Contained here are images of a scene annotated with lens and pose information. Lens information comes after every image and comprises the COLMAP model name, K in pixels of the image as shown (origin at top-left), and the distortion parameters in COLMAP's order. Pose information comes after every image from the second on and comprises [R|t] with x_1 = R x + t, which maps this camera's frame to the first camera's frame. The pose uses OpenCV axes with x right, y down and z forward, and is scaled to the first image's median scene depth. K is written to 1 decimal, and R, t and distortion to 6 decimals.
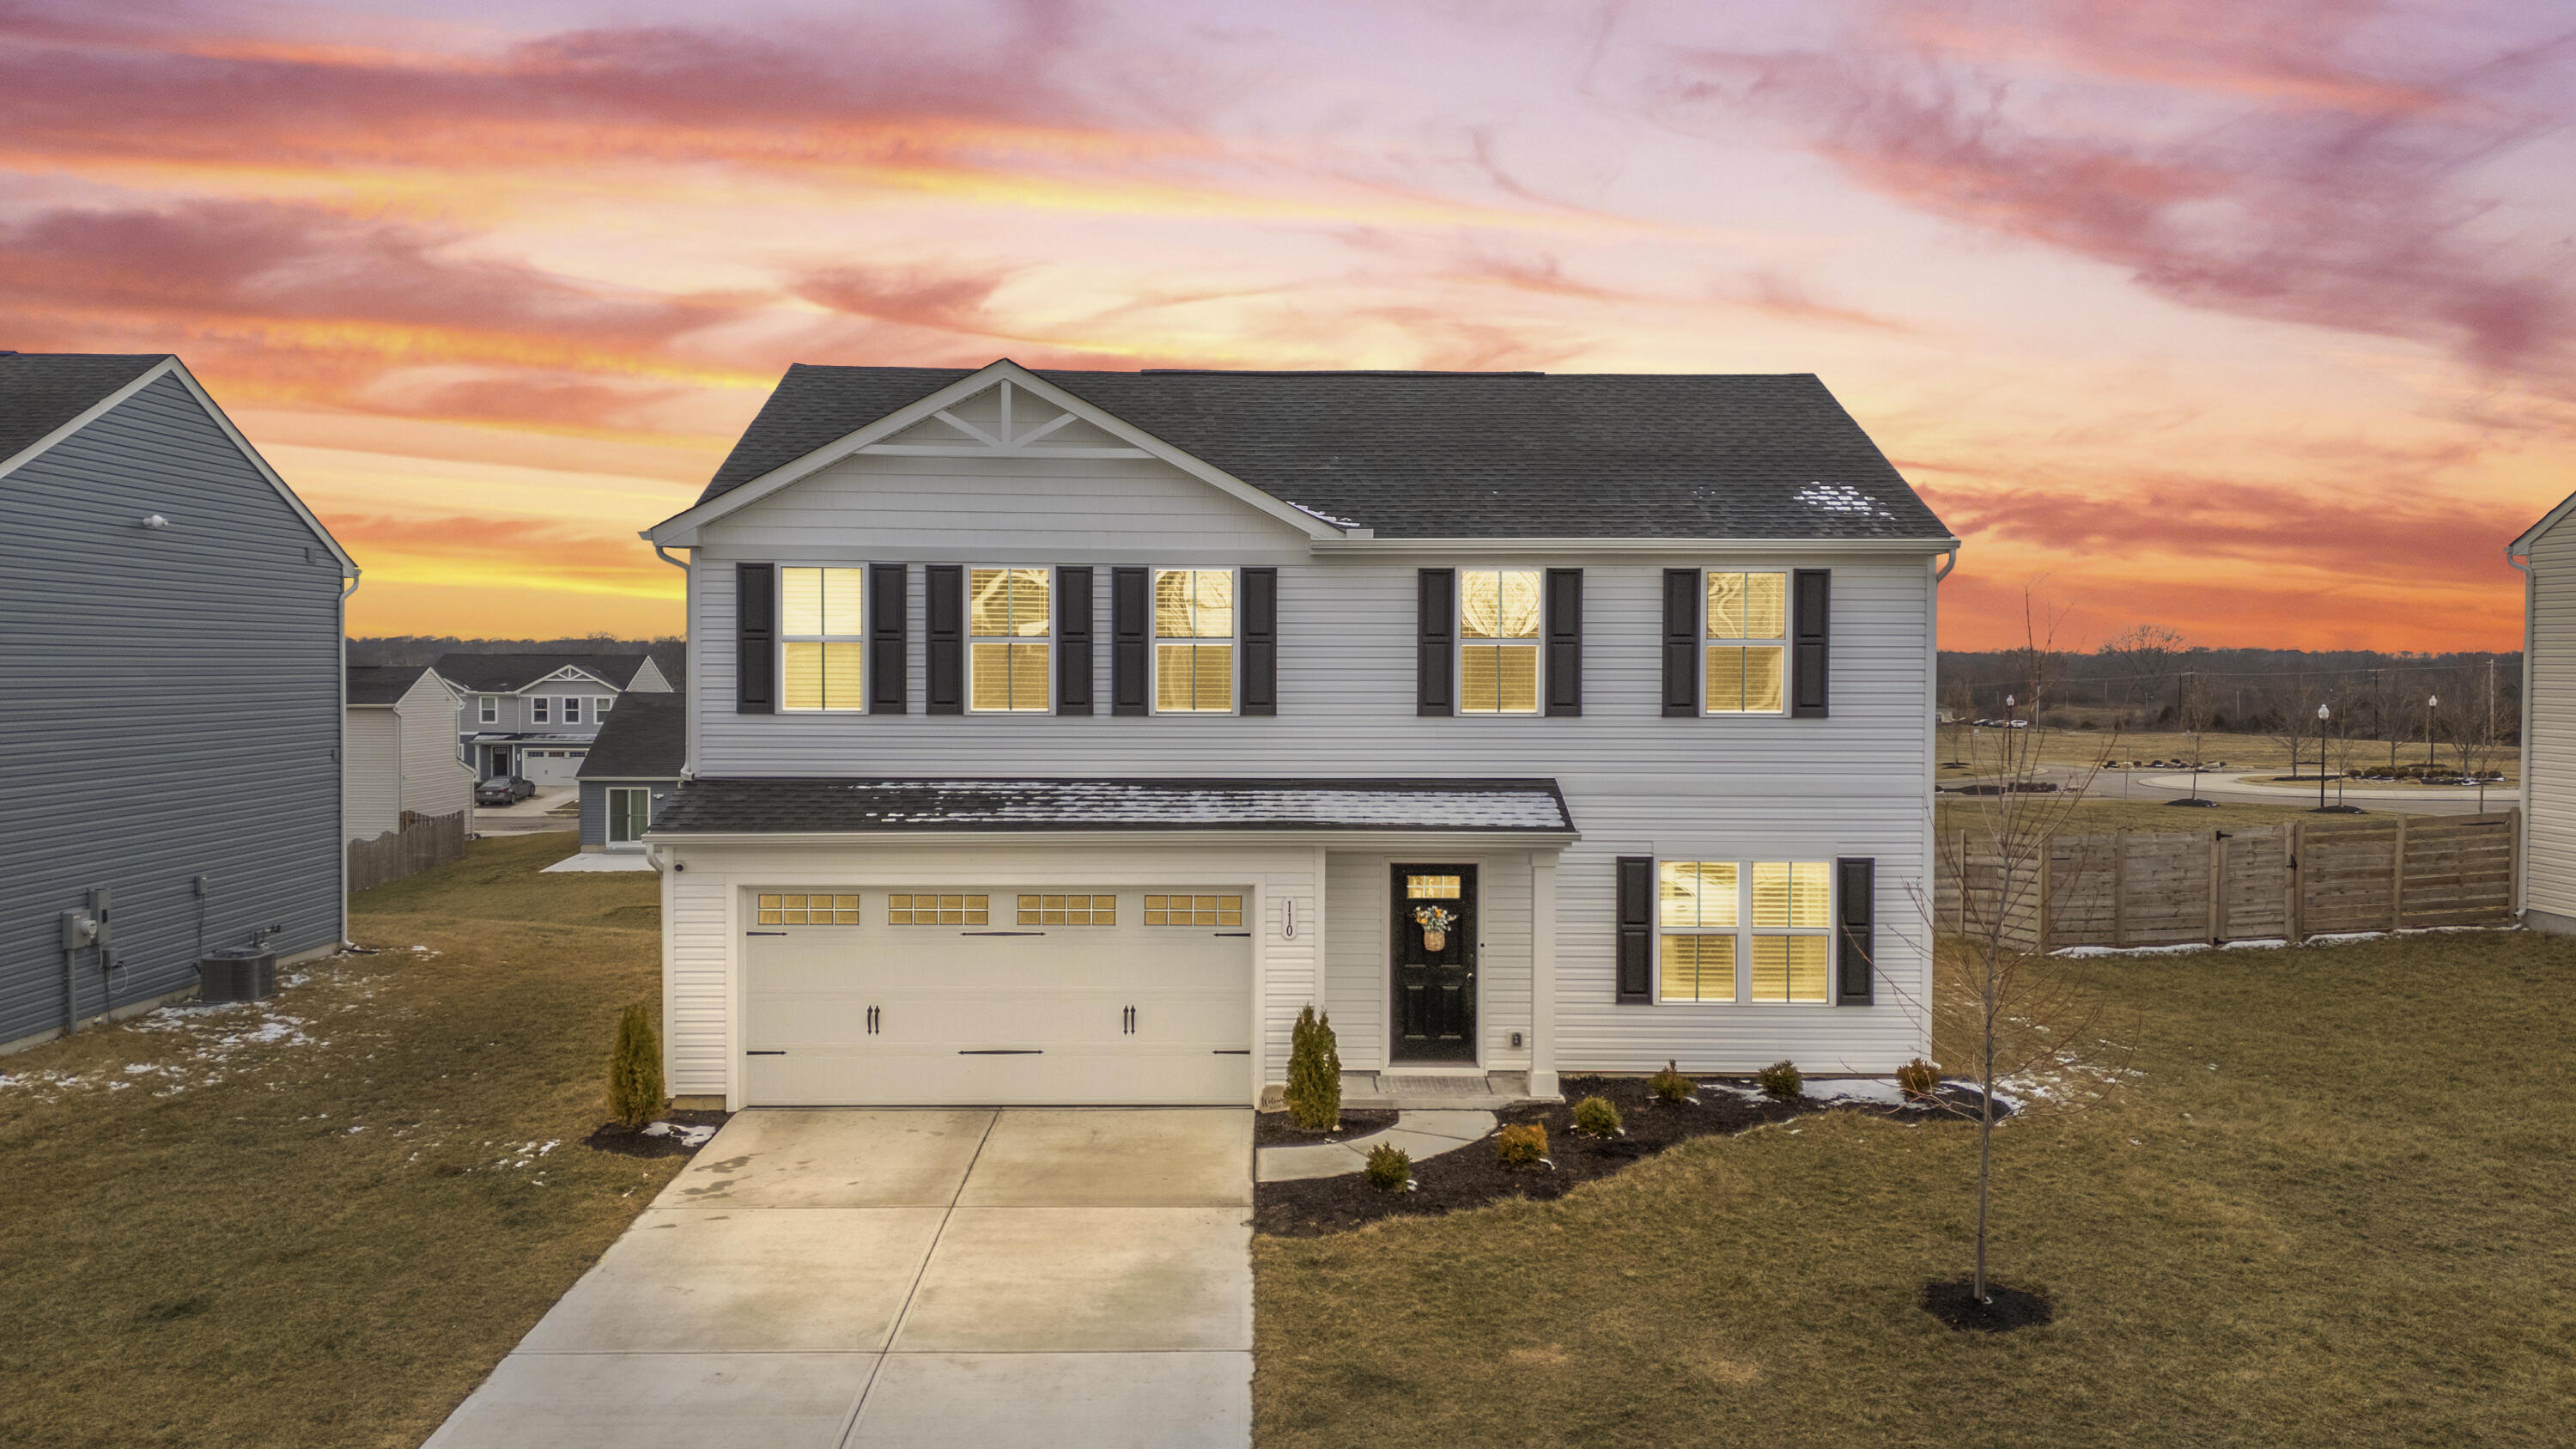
lens RADIAL K [[1927.2, 0, 1359.4], [0, 1927.2, 682.5], [0, 0, 1]] dist [0.069817, -0.067293]
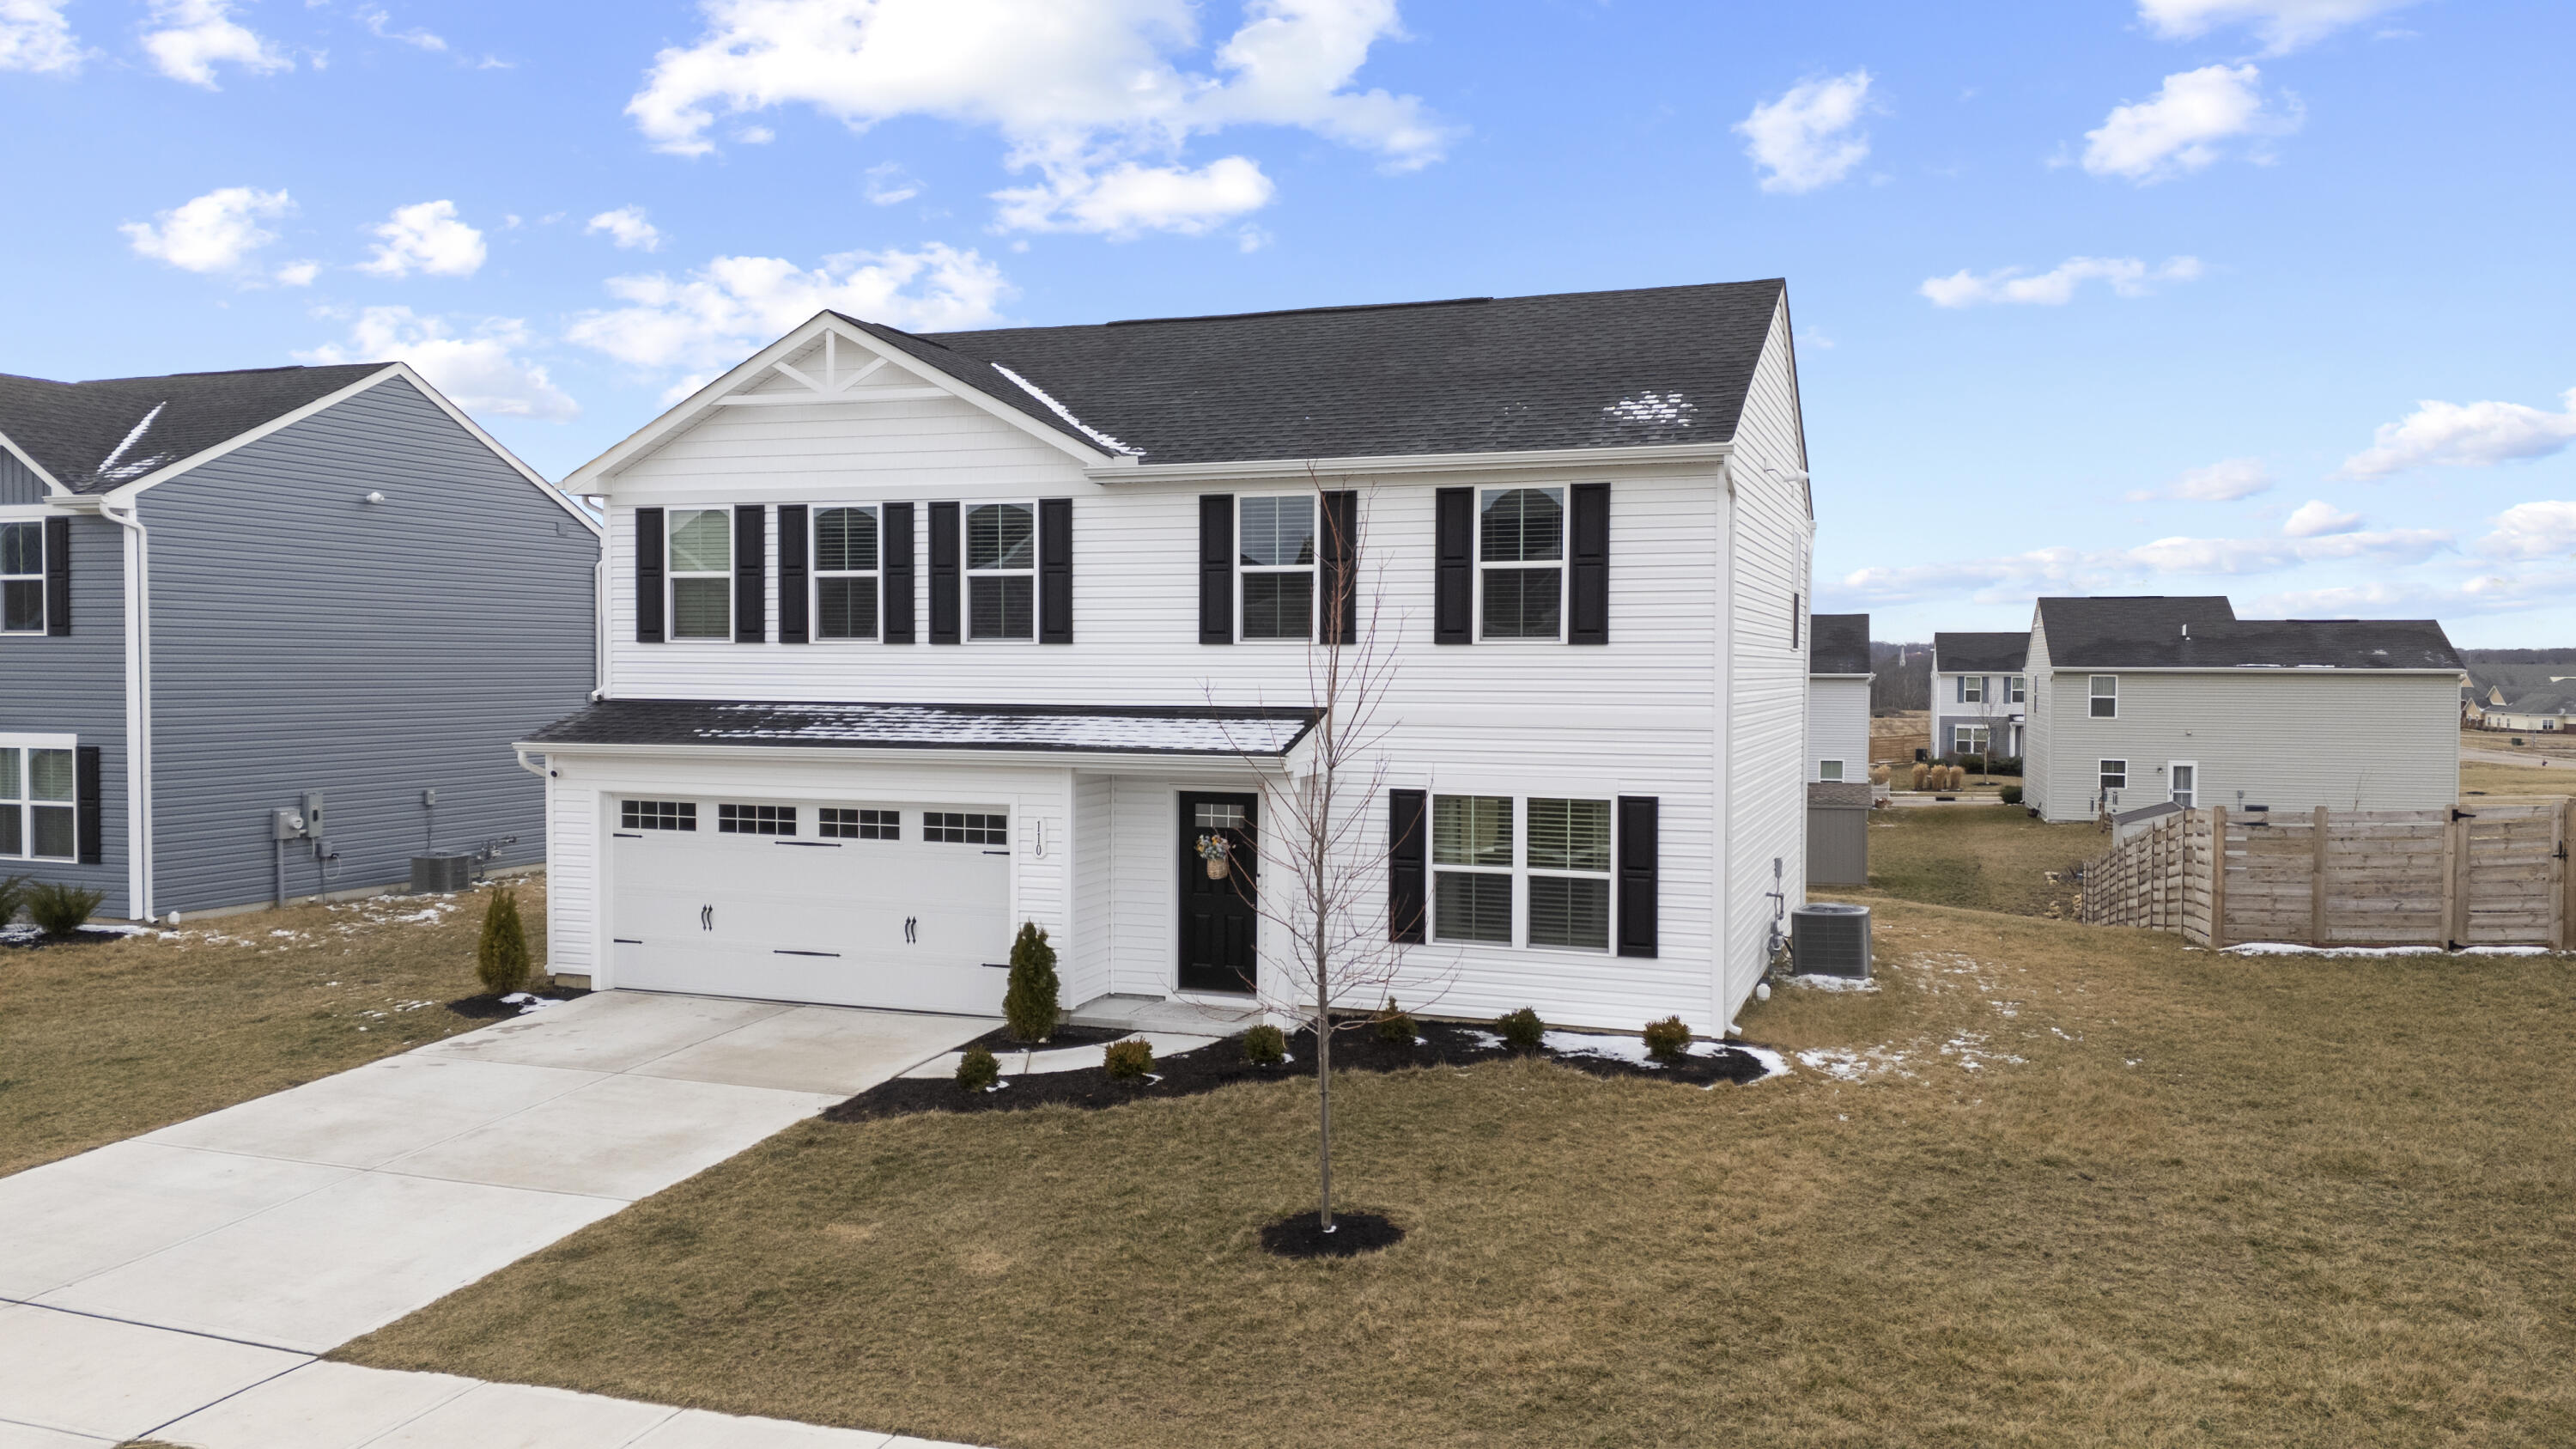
lens RADIAL K [[1927.2, 0, 1315.5], [0, 1927.2, 726.0], [0, 0, 1]] dist [0.069817, -0.067293]
pose [[0.929362, 0.010434, -0.369023, 0.467357], [-0.003172, 0.999789, 0.020280, 0.040722], [0.369157, -0.017677, 0.929199, 0.100435]]
